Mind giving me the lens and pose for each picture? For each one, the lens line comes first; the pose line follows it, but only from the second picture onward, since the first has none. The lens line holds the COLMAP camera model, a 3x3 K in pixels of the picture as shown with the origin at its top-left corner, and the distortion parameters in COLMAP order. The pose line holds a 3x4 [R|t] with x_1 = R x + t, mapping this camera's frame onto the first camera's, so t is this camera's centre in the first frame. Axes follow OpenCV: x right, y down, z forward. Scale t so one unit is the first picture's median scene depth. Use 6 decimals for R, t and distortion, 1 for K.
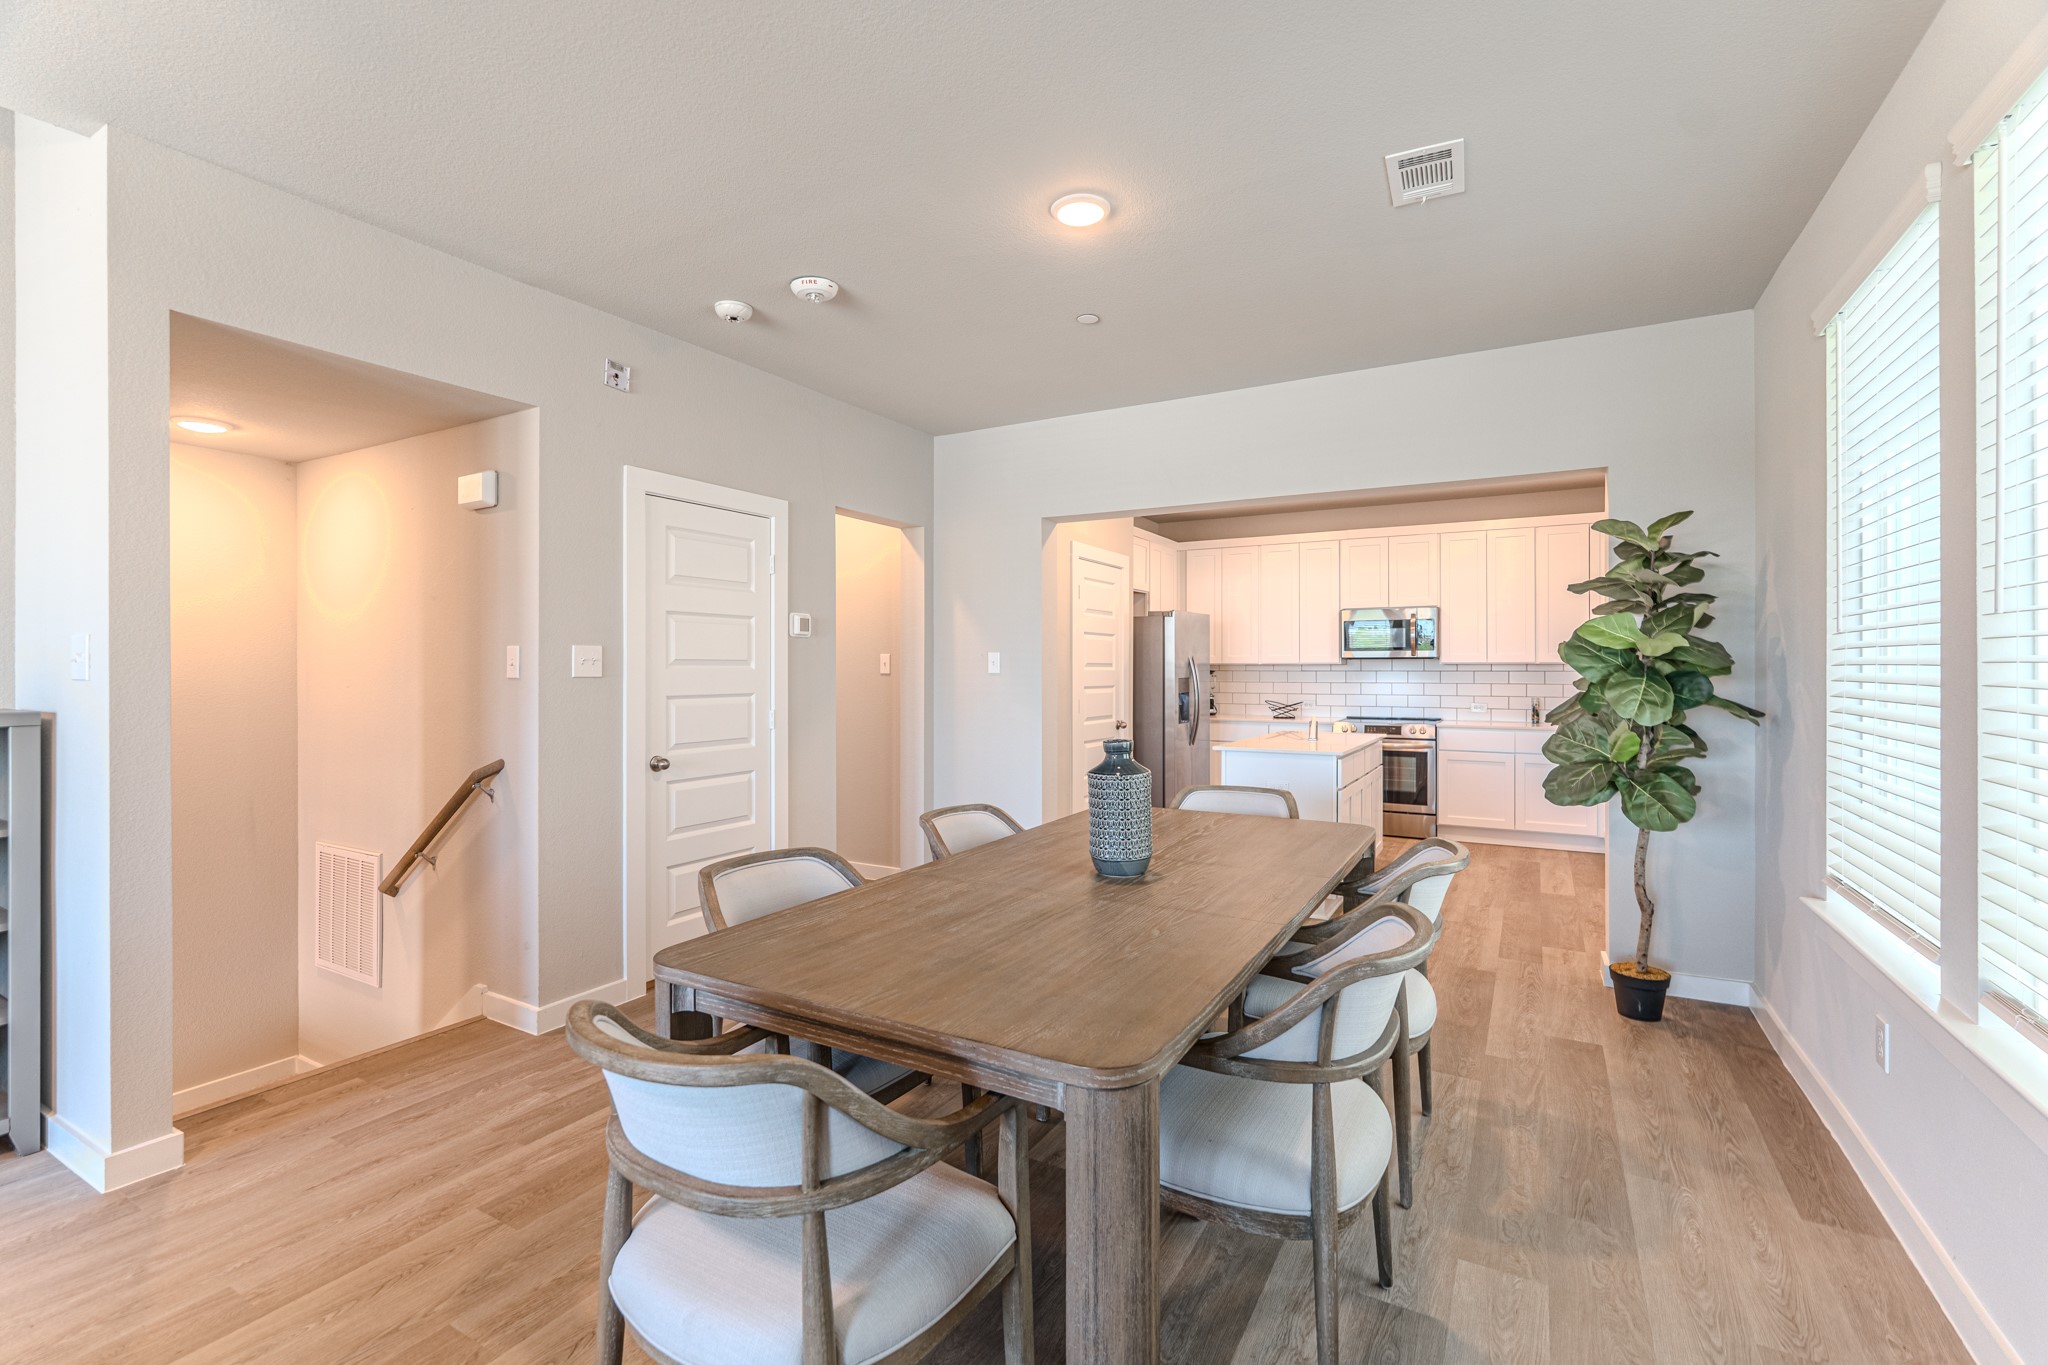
lens RADIAL K [[910.8, 0, 1024.8], [0, 910.8, 646.0], [0, 0, 1]] dist [0.000610, -0.000065]
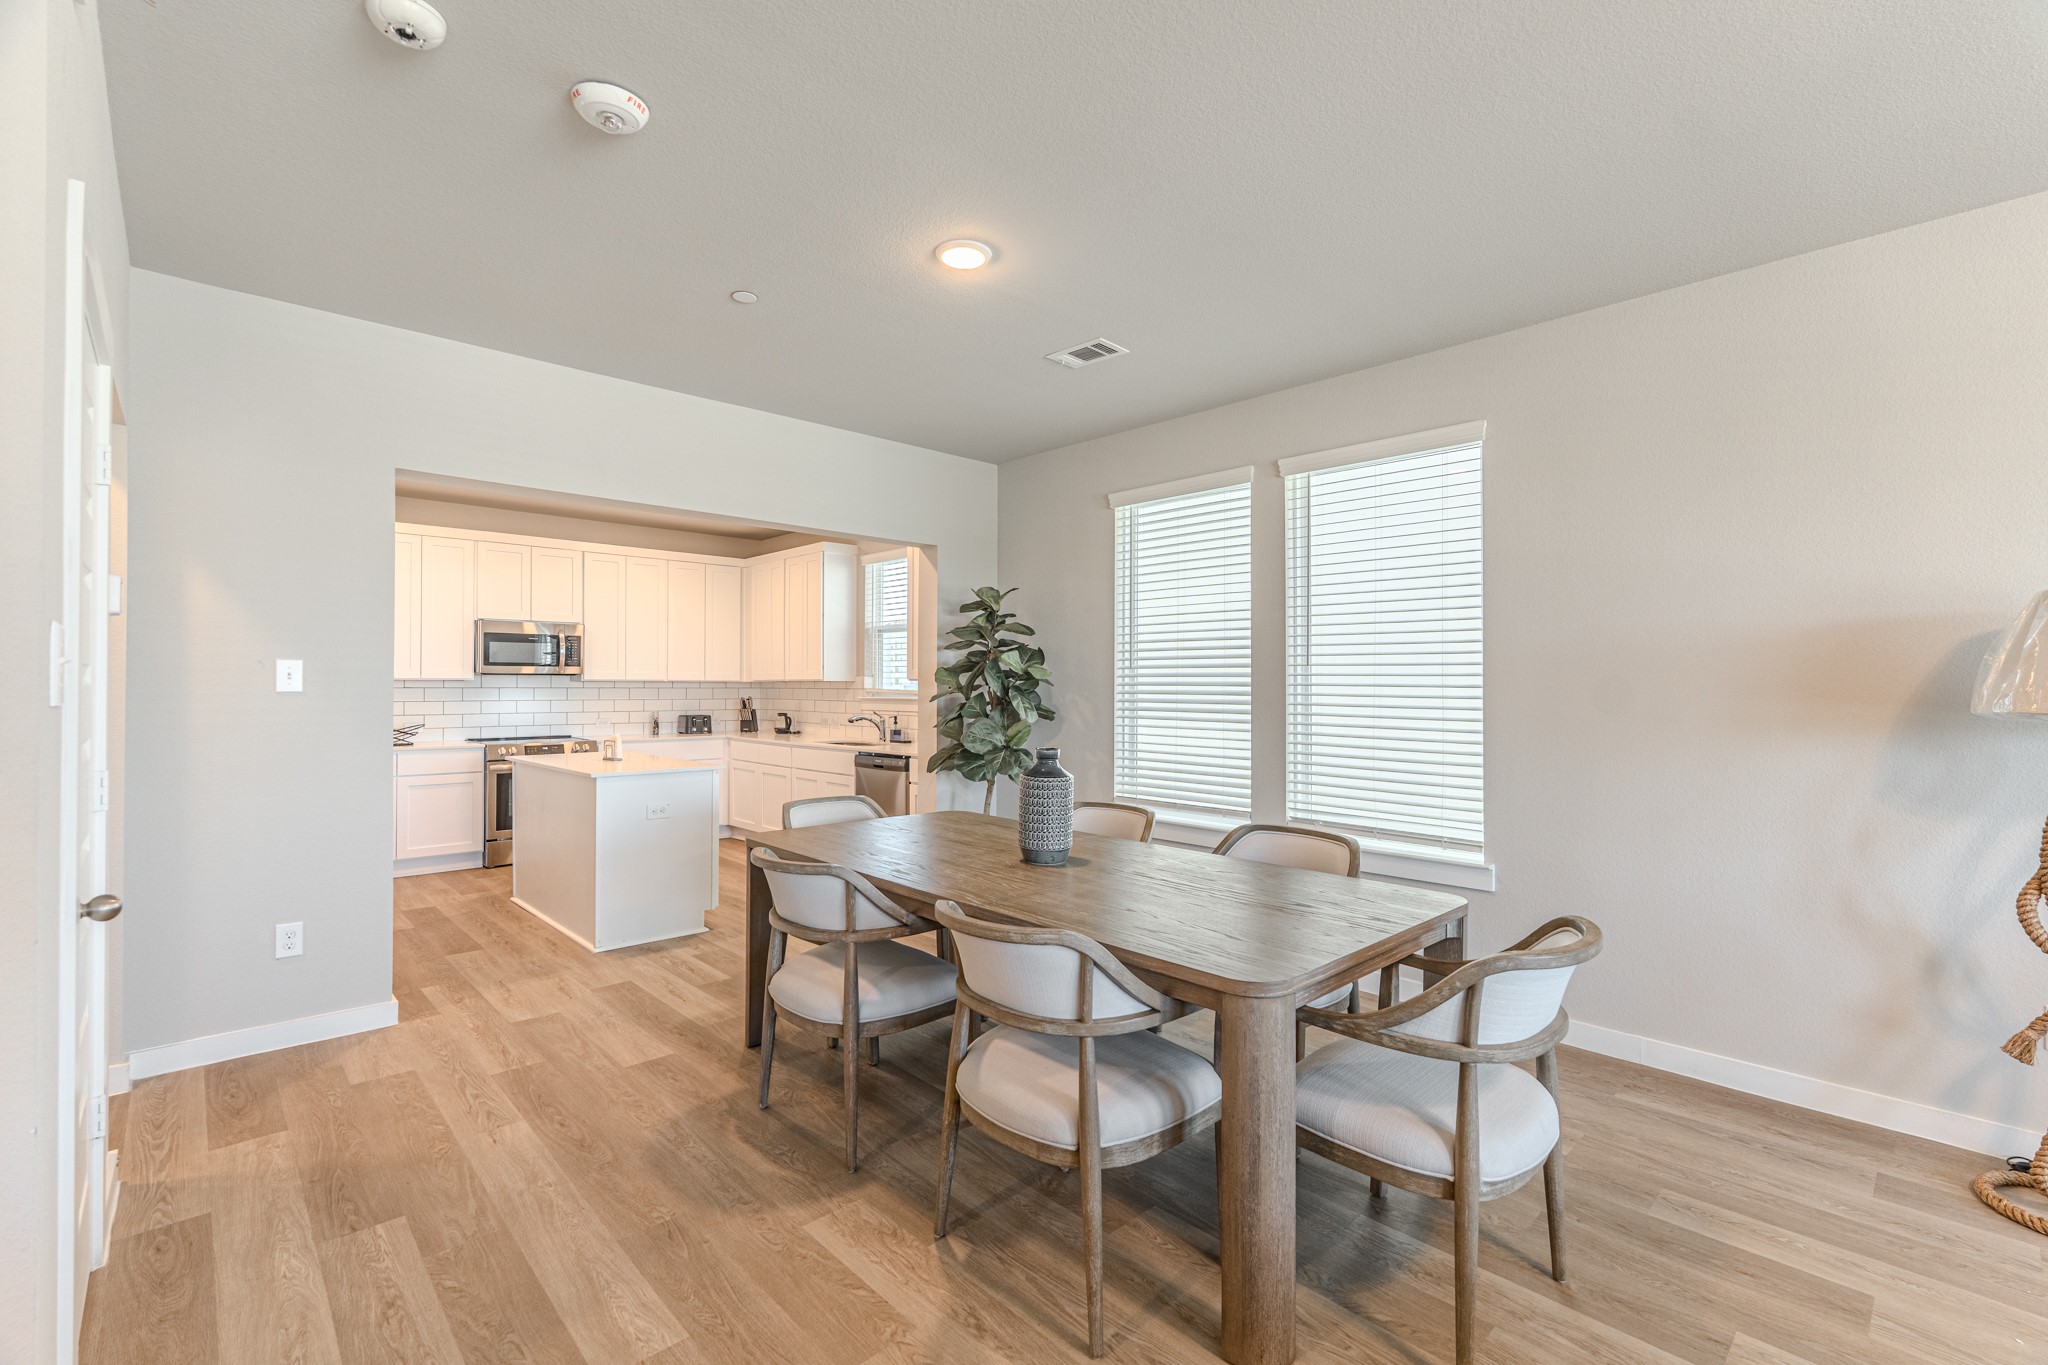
lens RADIAL K [[917.2, 0, 1024.0], [0, 917.2, 682.5], [0, 0, 1]] dist [-0.000347, -0.000049]
pose [[0.310418, 0.004648, 0.950589, -0.353088], [-0.025169, 0.999678, 0.003331, 0.005833], [-0.950267, -0.024959, 0.310435, 0.218248]]
